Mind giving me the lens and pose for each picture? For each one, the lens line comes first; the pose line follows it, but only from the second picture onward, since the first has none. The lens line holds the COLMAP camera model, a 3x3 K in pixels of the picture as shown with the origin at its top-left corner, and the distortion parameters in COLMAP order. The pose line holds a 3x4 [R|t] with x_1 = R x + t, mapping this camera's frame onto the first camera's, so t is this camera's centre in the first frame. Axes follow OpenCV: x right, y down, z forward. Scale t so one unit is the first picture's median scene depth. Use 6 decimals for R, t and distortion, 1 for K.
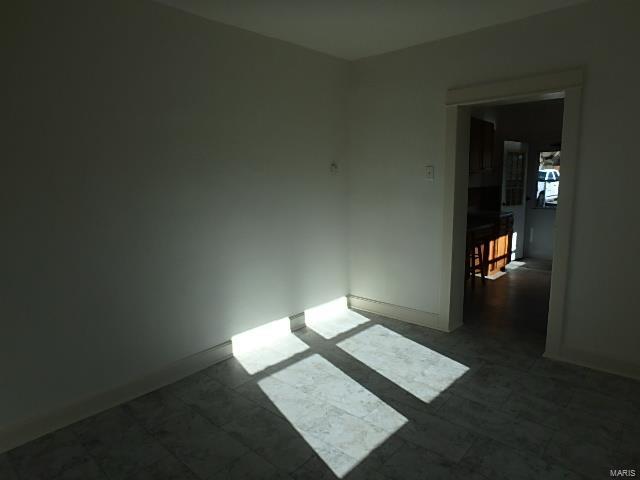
lens RADIAL K [[395.1, 0, 321.8], [0, 395.1, 239.8], [0, 0, 1]] dist [-0.030055, -0.000618]
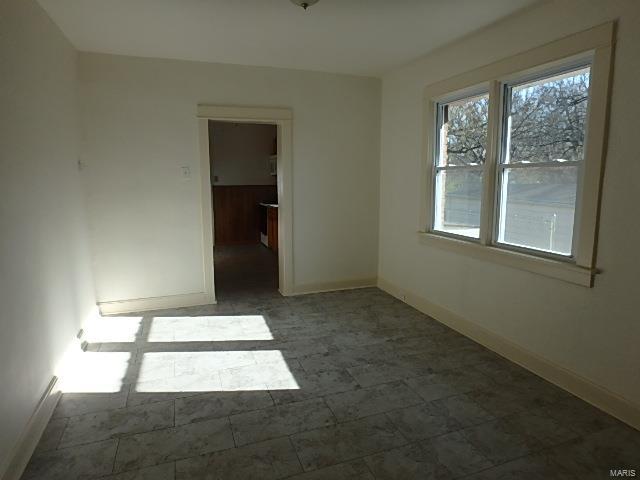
lens RADIAL K [[395.1, 0, 321.5], [0, 395.1, 236.5], [0, 0, 1]] dist [-0.030055, -0.000618]
pose [[0.469022, -0.115088, 0.875656, -0.681894], [0.130434, 0.989627, 0.060204, -0.001794], [-0.873502, 0.085978, 0.479169, 0.130975]]
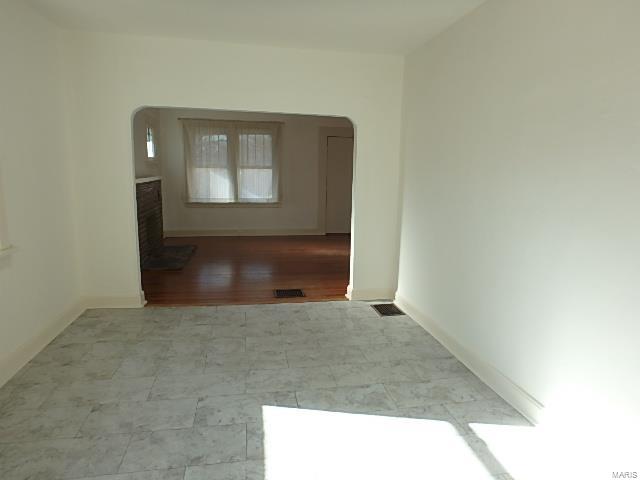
lens RADIAL K [[395.1, 0, 323.2], [0, 395.1, 240.5], [0, 0, 1]] dist [-0.030055, -0.000618]
pose [[-0.600807, 0.147727, -0.785626, 0.528282], [-0.136360, 0.949434, 0.282810, -0.171414], [0.787679, 0.277042, -0.550282, 1.061930]]
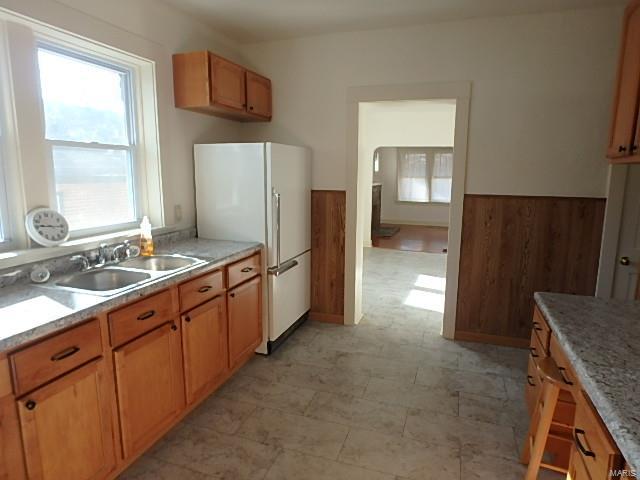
lens RADIAL K [[395.1, 0, 319.3], [0, 395.1, 236.5], [0, 0, 1]] dist [-0.030055, -0.000618]
pose [[-0.919559, 0.066508, -0.387283, 1.209704], [-0.057242, 0.952388, 0.299467, -0.336634], [0.388760, 0.297547, -0.871970, 2.042782]]
